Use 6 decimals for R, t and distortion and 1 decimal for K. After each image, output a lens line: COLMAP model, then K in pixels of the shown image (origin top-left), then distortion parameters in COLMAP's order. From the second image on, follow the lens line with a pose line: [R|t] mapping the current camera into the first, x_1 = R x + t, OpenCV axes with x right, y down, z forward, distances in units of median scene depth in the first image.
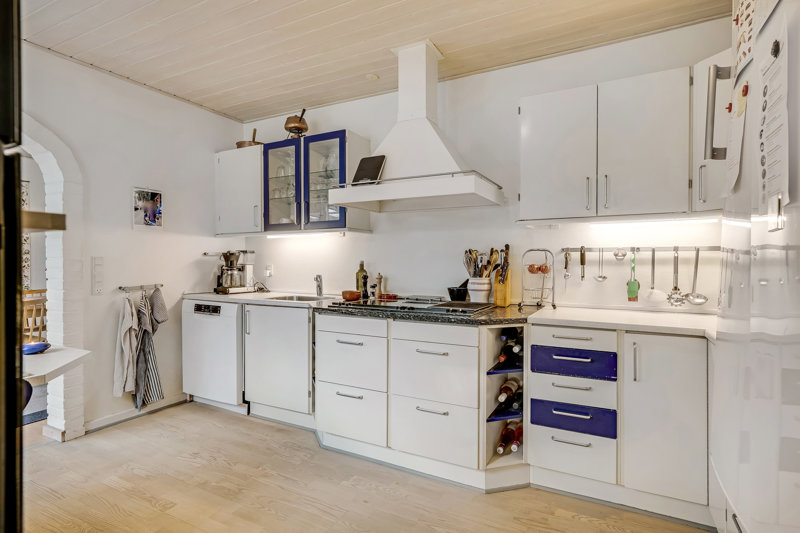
lens RADIAL K [[404.5, 0, 400.0], [0, 404.5, 266.5], [0, 0, 1]] dist [-0.009848, 0.000710]
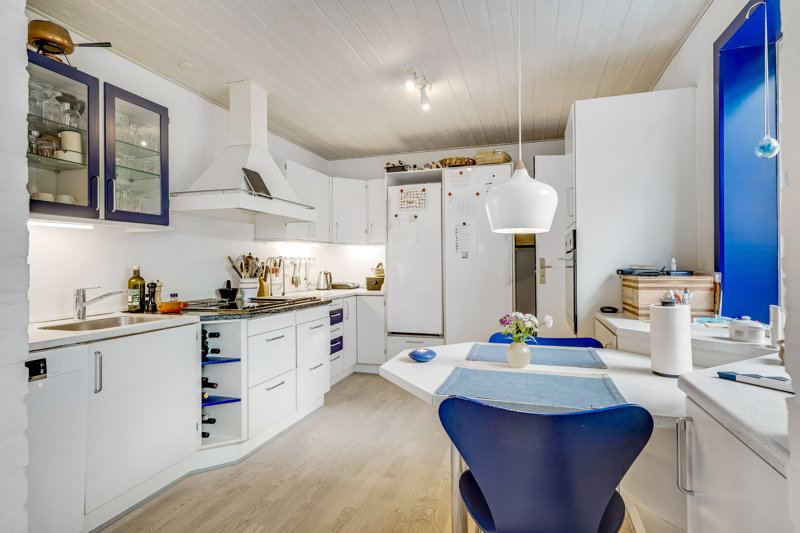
lens RADIAL K [[404.5, 0, 400.0], [0, 404.5, 266.5], [0, 0, 1]] dist [-0.009848, 0.000710]
pose [[-0.161328, -0.005186, 0.986887, -1.296082], [0.021279, 0.999735, 0.008732, -0.013031], [-0.986671, 0.022408, -0.161175, 0.840977]]
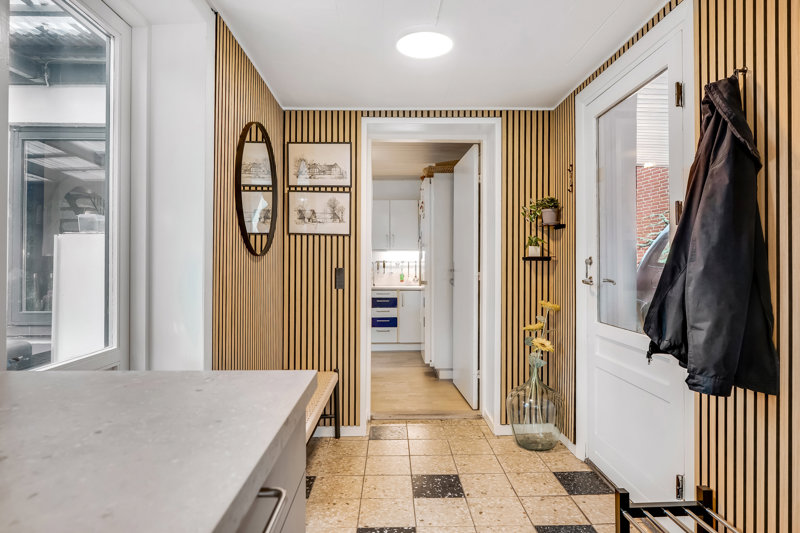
lens RADIAL K [[404.5, 0, 400.0], [0, 404.5, 266.5], [0, 0, 1]] dist [-0.009848, 0.000710]
pose [[0.871933, 0.002330, 0.489620, -0.706857], [0.006775, 0.999836, -0.016823, 0.031027], [-0.489578, 0.017985, 0.871774, -1.262268]]
